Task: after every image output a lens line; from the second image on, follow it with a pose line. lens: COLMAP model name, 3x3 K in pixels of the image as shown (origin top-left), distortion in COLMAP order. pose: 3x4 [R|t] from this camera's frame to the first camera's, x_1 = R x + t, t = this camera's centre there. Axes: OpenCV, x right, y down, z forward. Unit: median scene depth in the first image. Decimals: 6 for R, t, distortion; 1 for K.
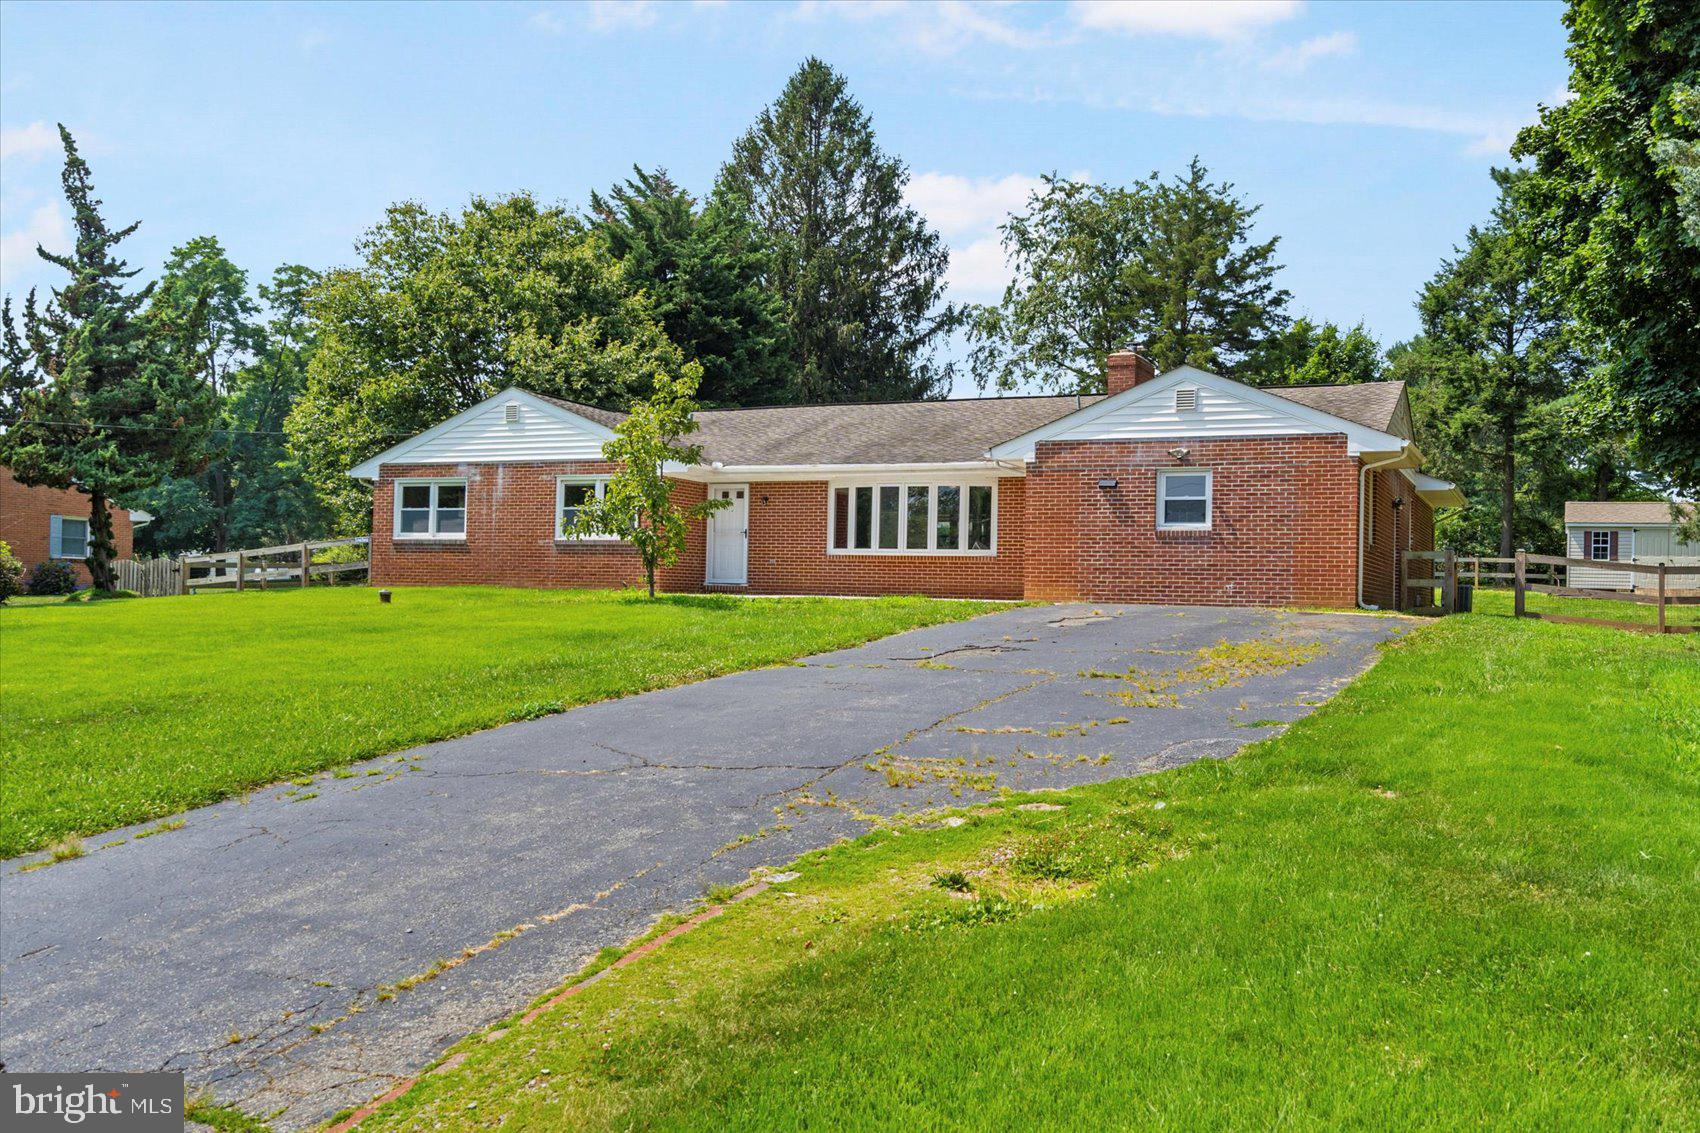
lens RADIAL K [[1471.5, 0, 850.0], [0, 1471.5, 566.5], [0, 0, 1]] dist [0.006182, -0.000640]
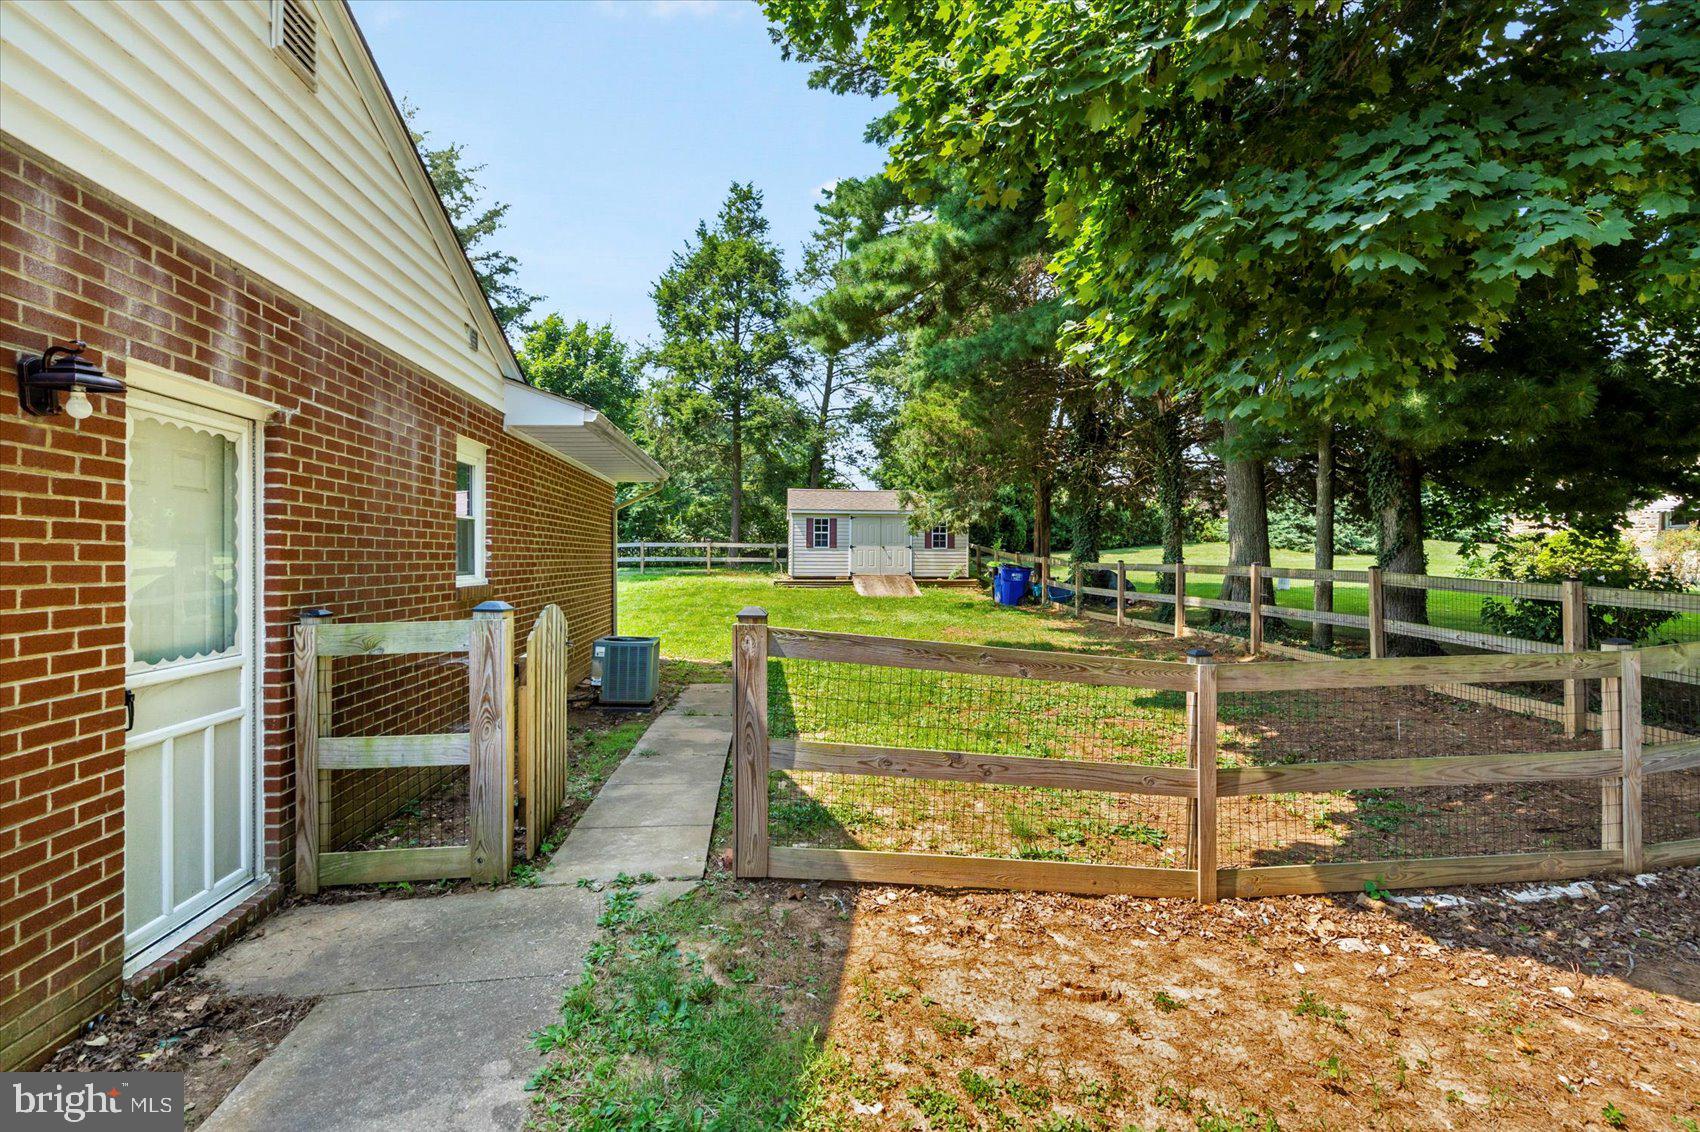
lens RADIAL K [[807.2, 0, 847.1], [0, 807.2, 550.8], [0, 0, 1]] dist [0.000164, 0.000065]
pose [[0.852492, -0.020324, 0.522346, 0.269215], [0.008669, 0.999656, 0.024747, -0.017303], [-0.522669, -0.016568, 0.852375, 0.592417]]
